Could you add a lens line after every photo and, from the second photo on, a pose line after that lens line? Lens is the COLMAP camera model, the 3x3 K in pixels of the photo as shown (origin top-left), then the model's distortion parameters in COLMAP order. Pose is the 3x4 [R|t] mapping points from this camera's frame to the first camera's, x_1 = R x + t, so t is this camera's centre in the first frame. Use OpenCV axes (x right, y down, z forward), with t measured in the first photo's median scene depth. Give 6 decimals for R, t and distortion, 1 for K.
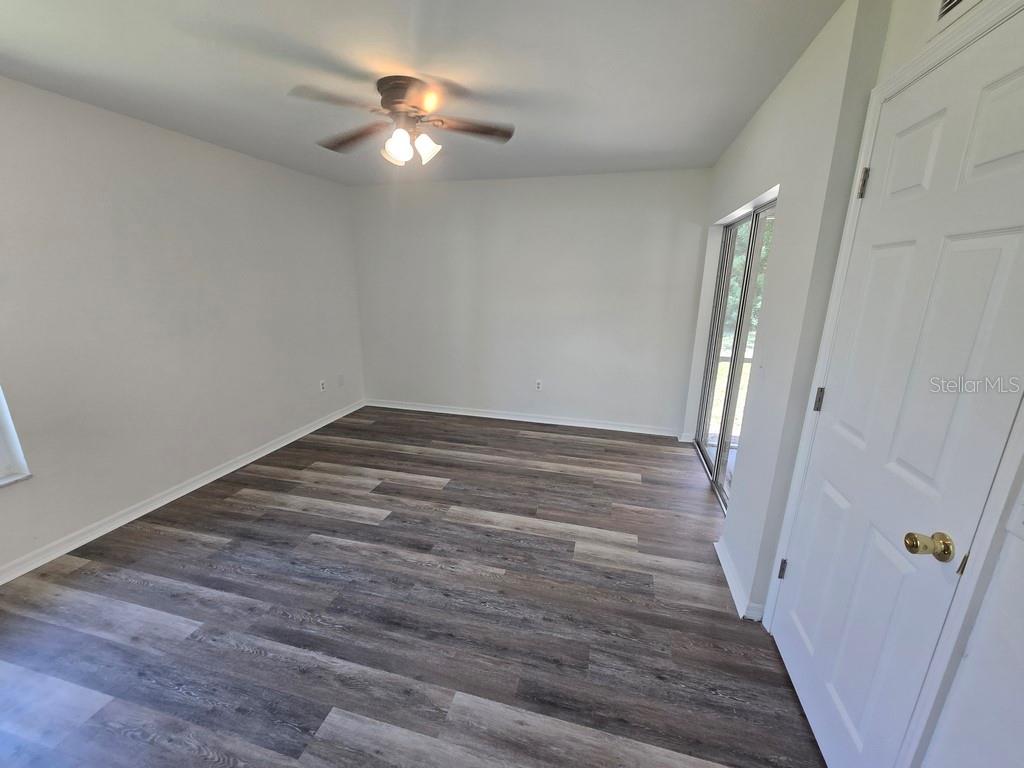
lens RADIAL K [[422.7, 0, 505.2], [0, 422.7, 391.3], [0, 0, 1]] dist [-0.003255, -0.000179]
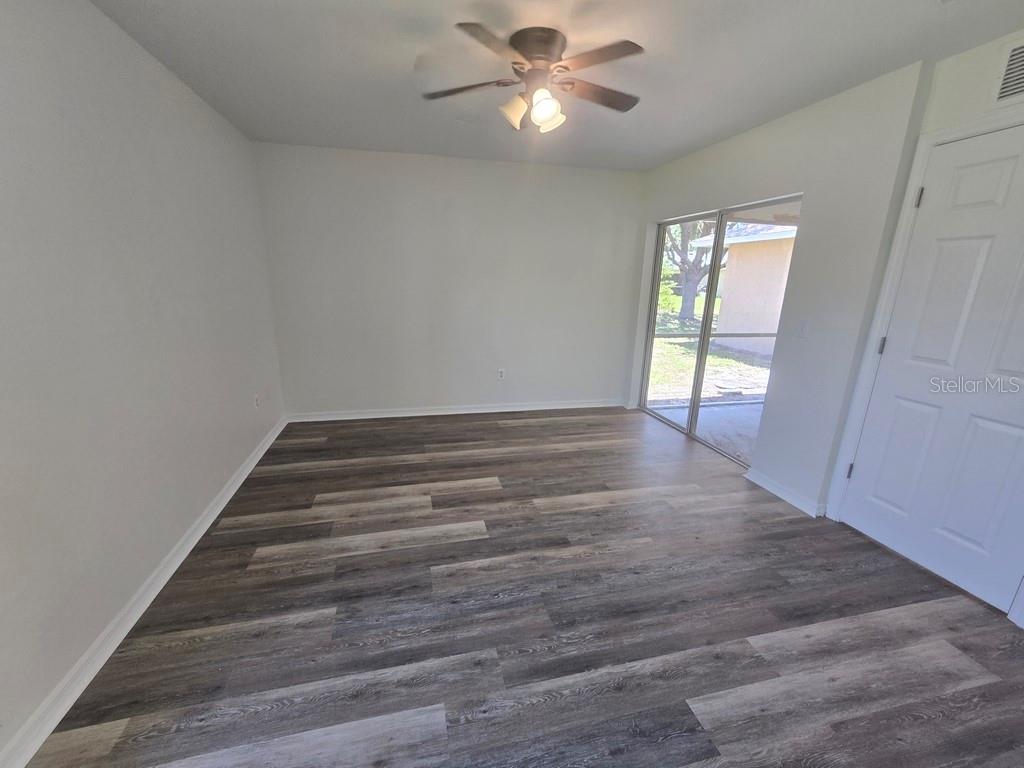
lens RADIAL K [[422.7, 0, 505.2], [0, 422.7, 391.3], [0, 0, 1]] dist [-0.003255, -0.000179]
pose [[0.876734, -0.116053, 0.466764, -0.588676], [0.111440, 0.993060, 0.037588, -0.016946], [-0.467887, 0.019061, 0.883583, 0.170676]]
